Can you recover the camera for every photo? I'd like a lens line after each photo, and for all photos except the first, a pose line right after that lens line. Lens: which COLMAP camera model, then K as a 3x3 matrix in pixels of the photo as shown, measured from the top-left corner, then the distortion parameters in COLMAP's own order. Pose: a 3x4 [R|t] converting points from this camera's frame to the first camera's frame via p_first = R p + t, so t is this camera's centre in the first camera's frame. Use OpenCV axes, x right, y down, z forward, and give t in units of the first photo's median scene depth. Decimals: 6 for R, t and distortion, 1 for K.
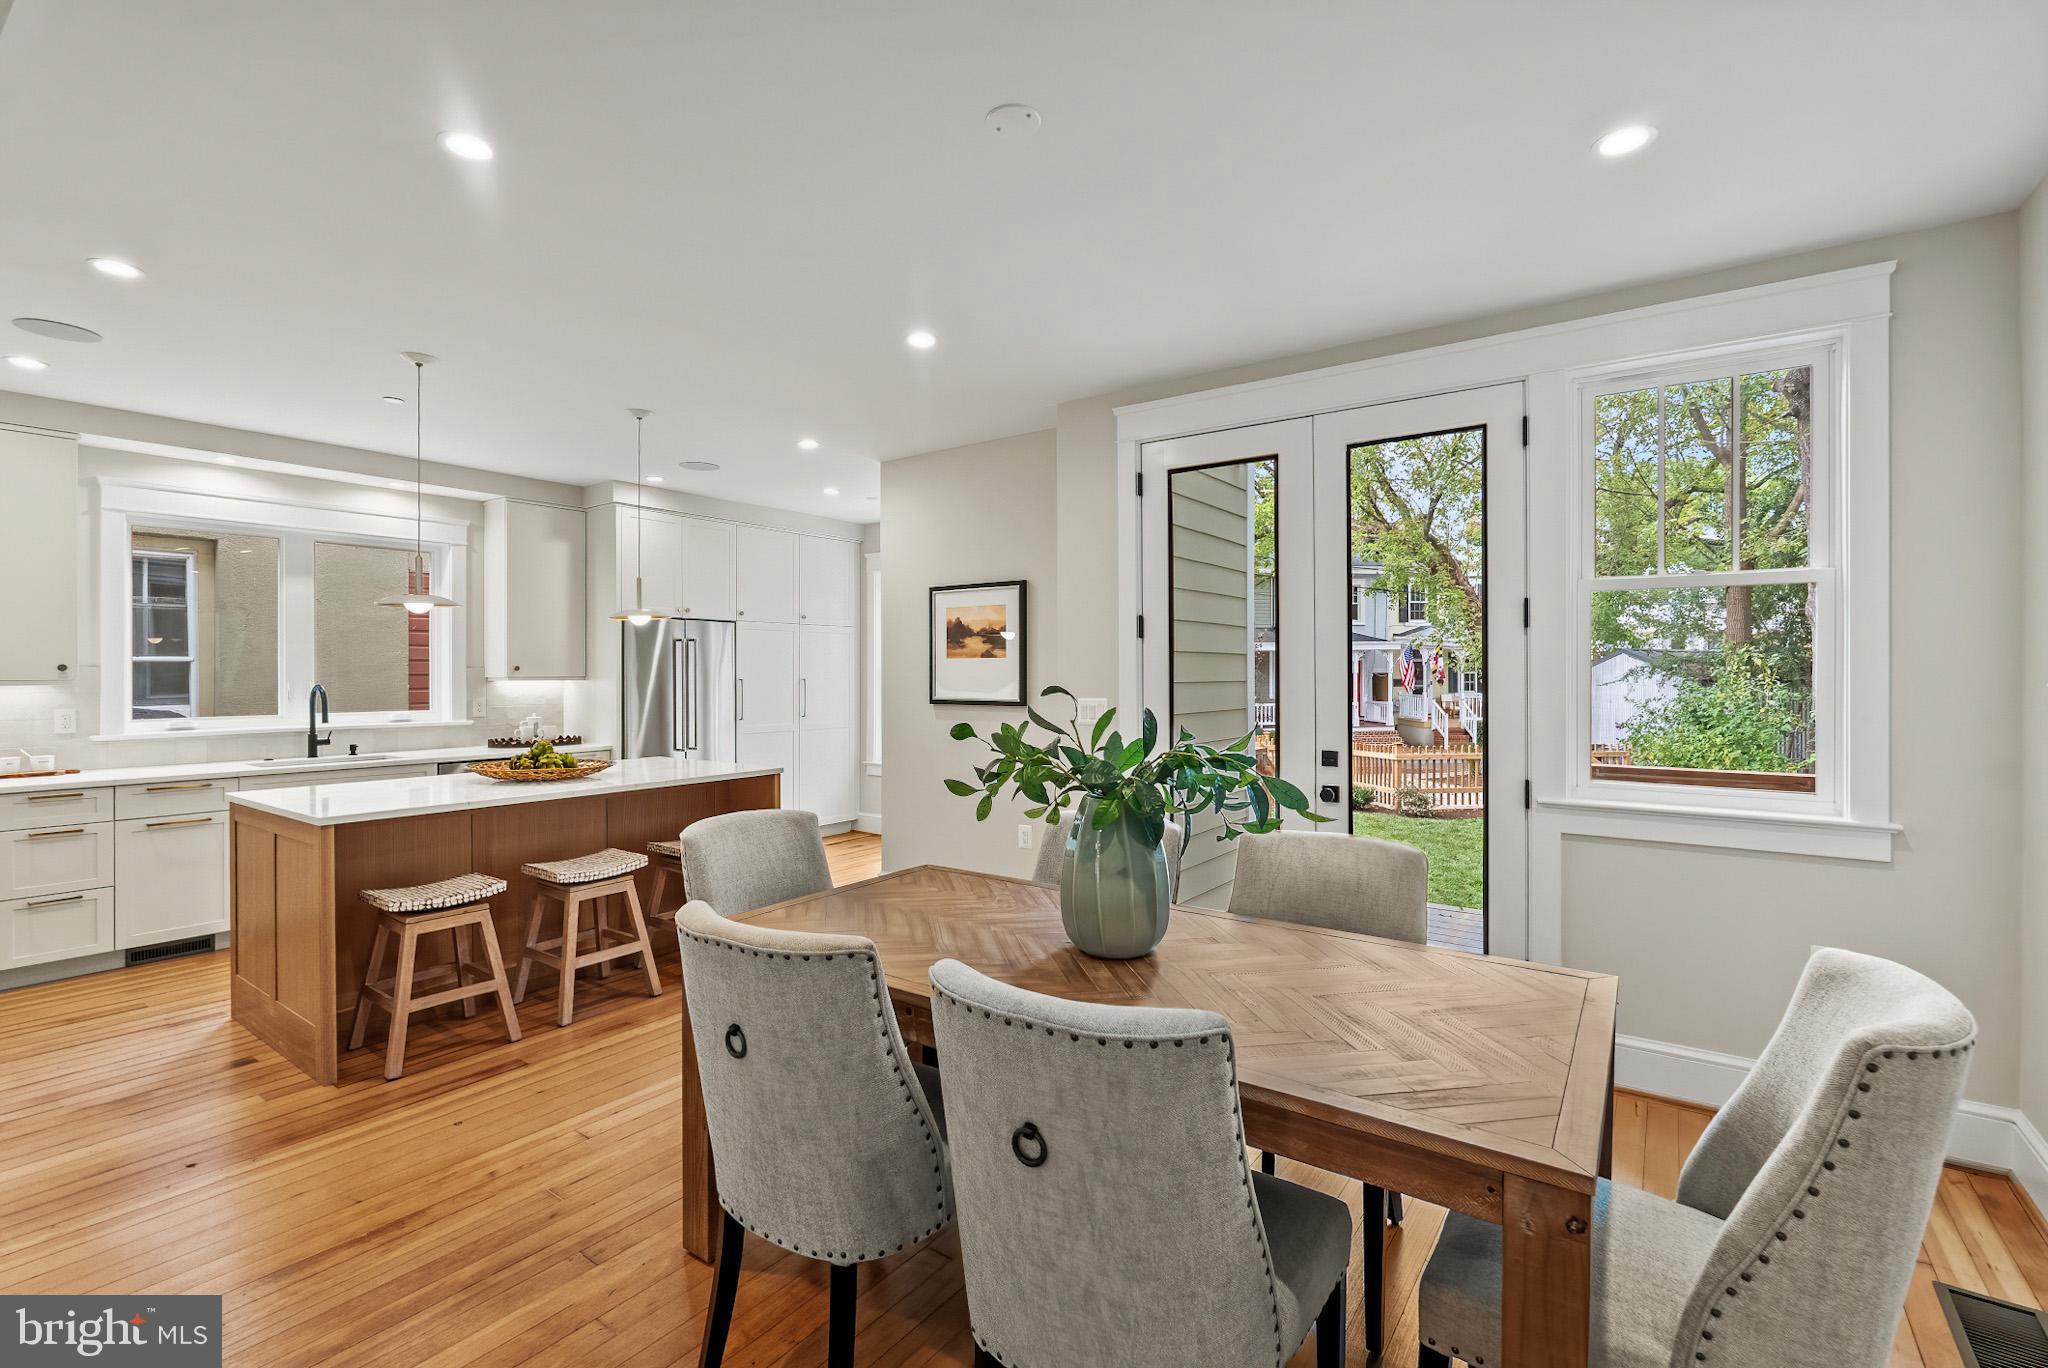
lens RADIAL K [[913.0, 0, 1018.9], [0, 913.0, 672.9], [0, 0, 1]] dist [-0.004526, 0.000445]
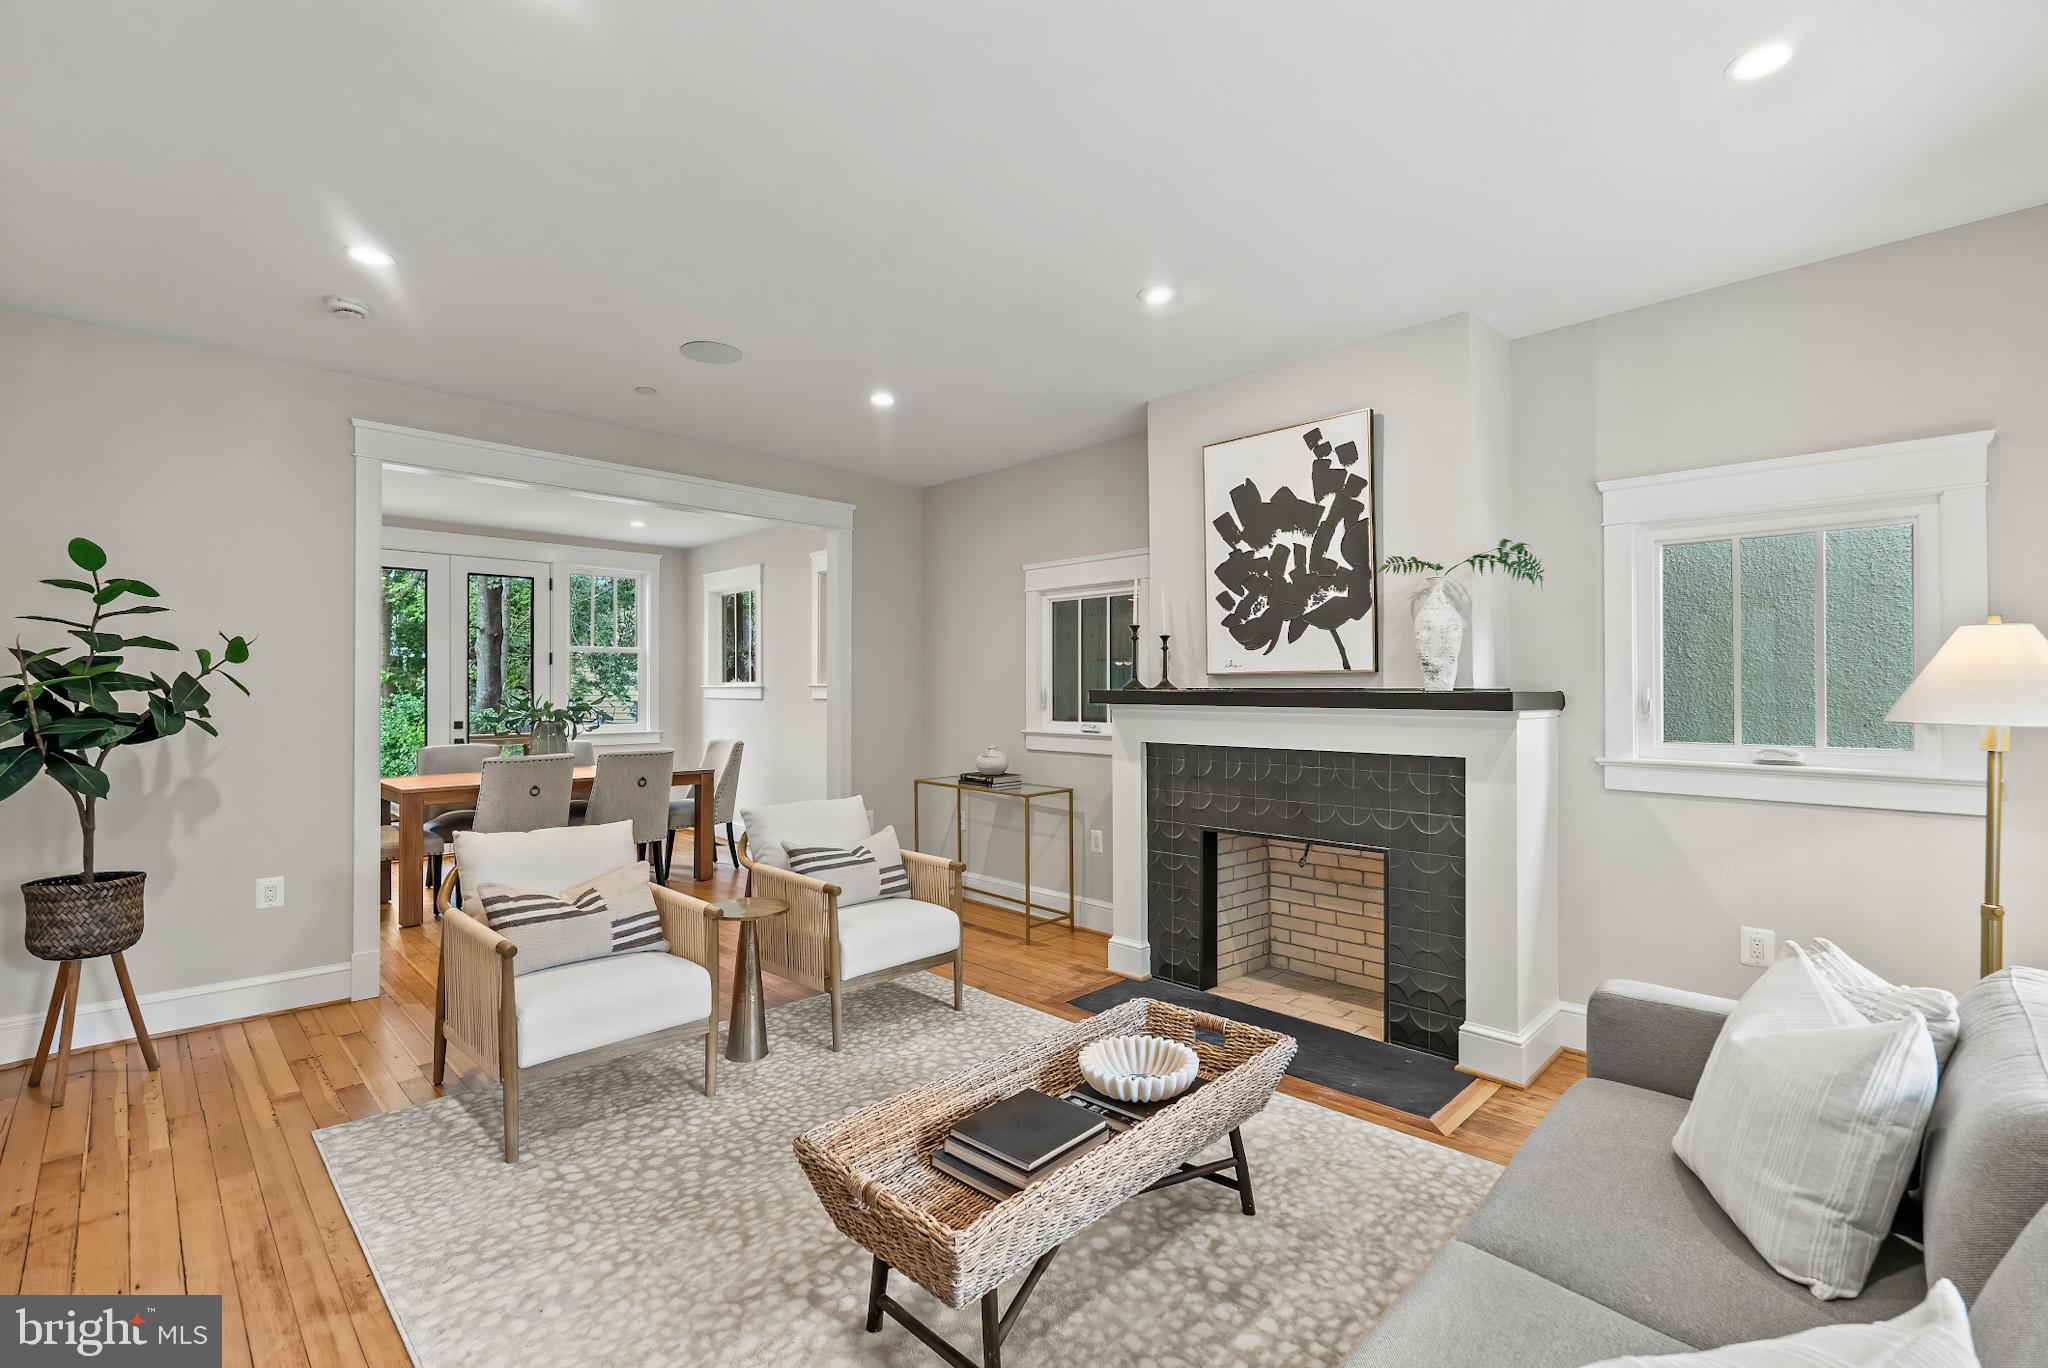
lens RADIAL K [[909.3, 0, 1024.0], [0, 909.3, 684.0], [0, 0, 1]] dist [-0.009448, -0.000099]
pose [[0.155513, 0.004767, 0.987822, -0.982573], [0.004586, 0.999974, -0.005547, 0.012563], [-0.987823, 0.005392, 0.155487, -0.378253]]
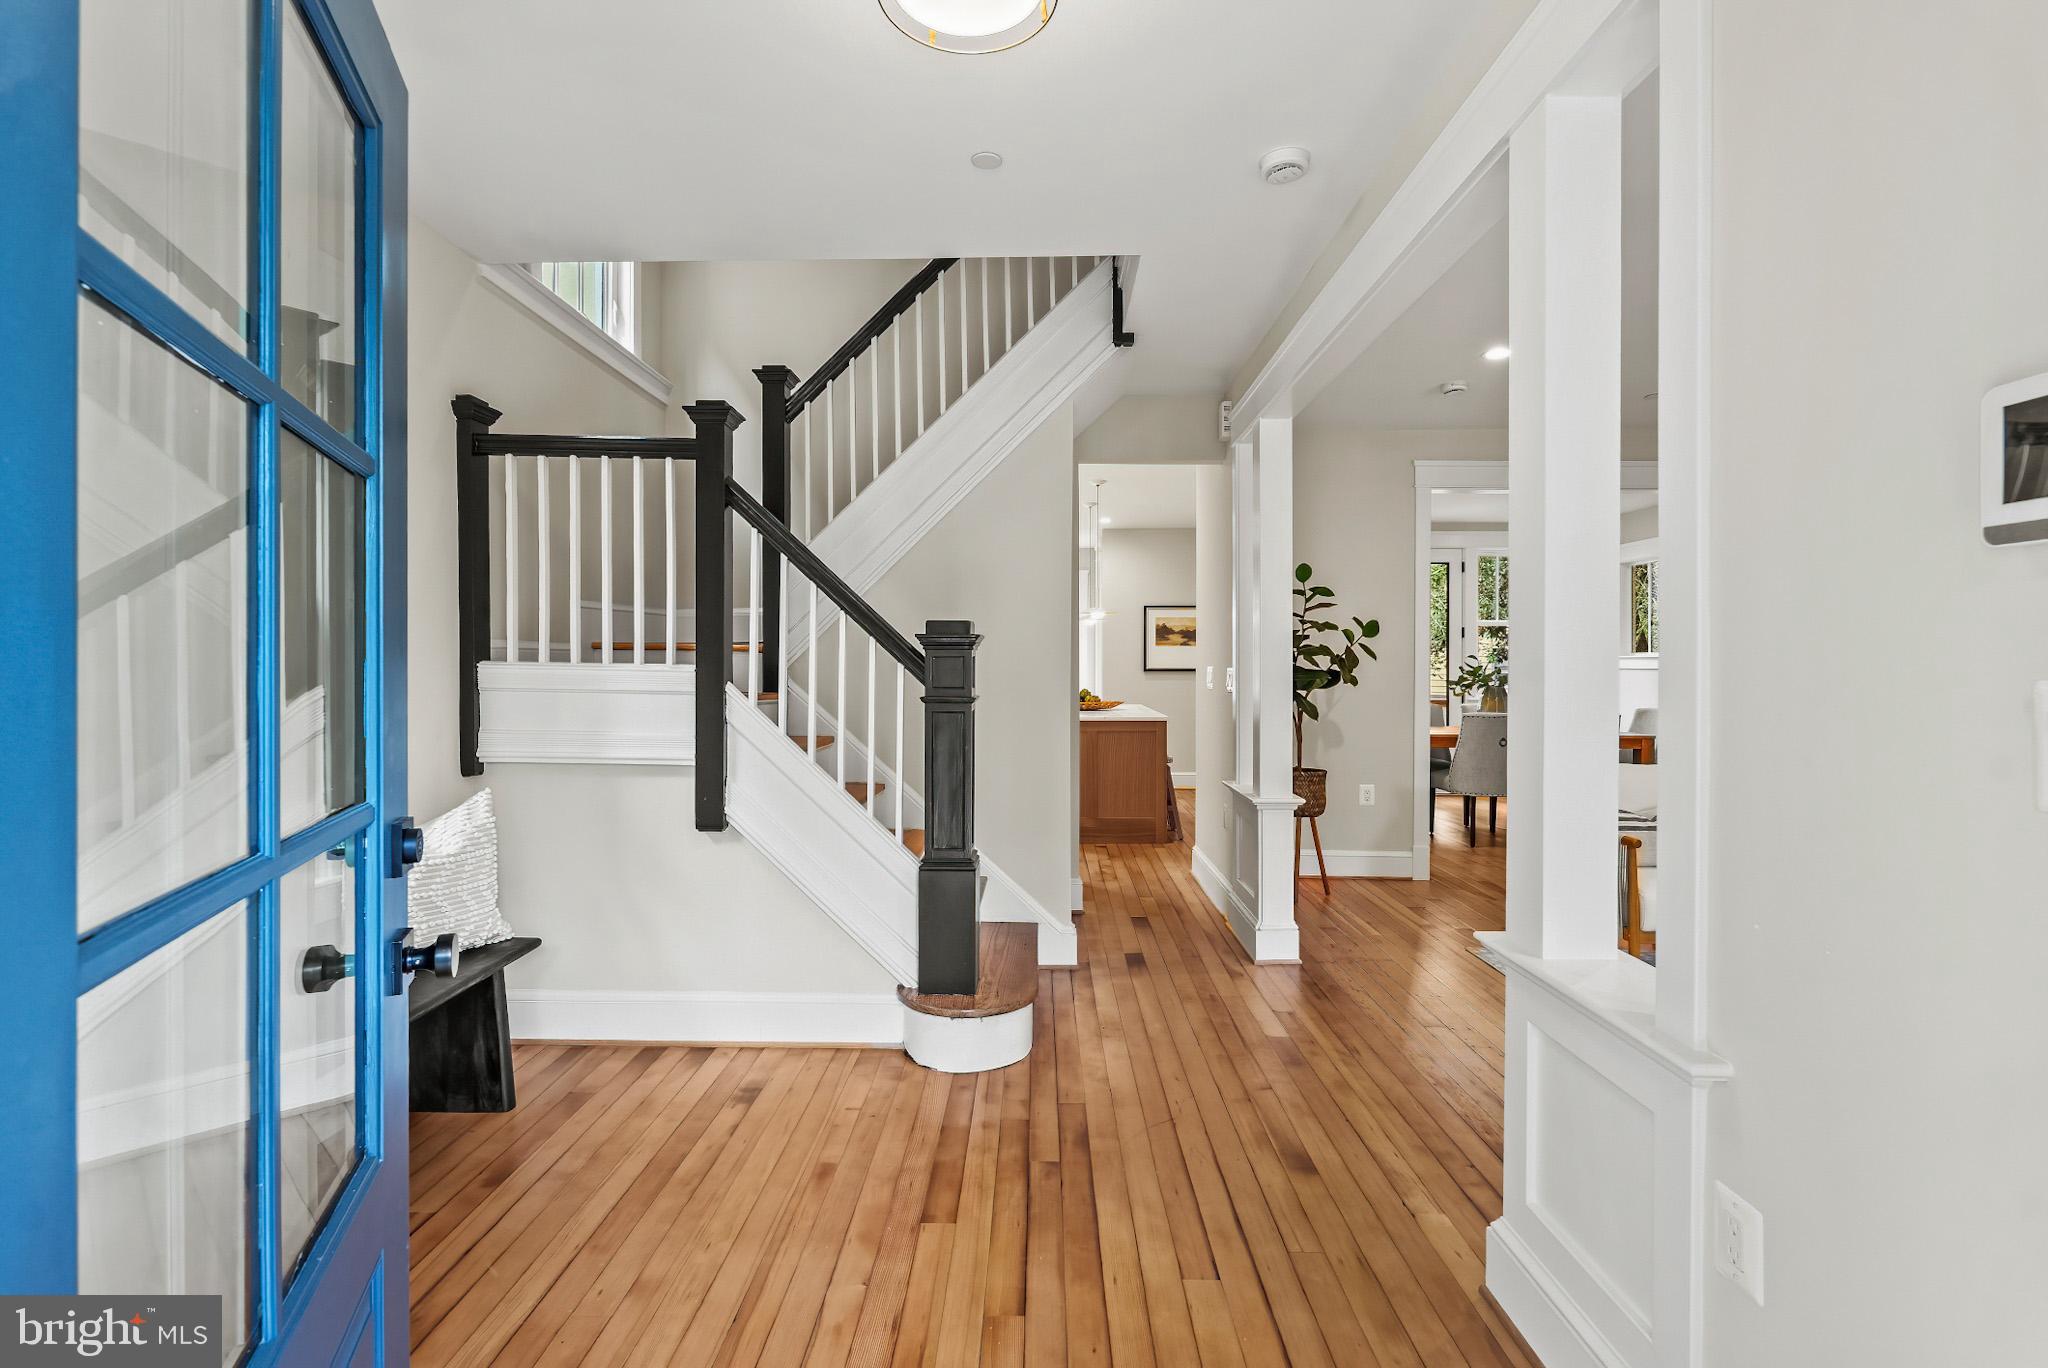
lens RADIAL K [[943.9, 0, 1024.5], [0, 943.9, 664.1], [0, 0, 1]] dist [-0.000468, 0.000055]
pose [[0.813752, 0.000611, 0.581212, -1.308866], [-0.000420, 1.000000, -0.000464, 0.020076], [-0.581212, 0.000133, 0.813752, -0.336511]]
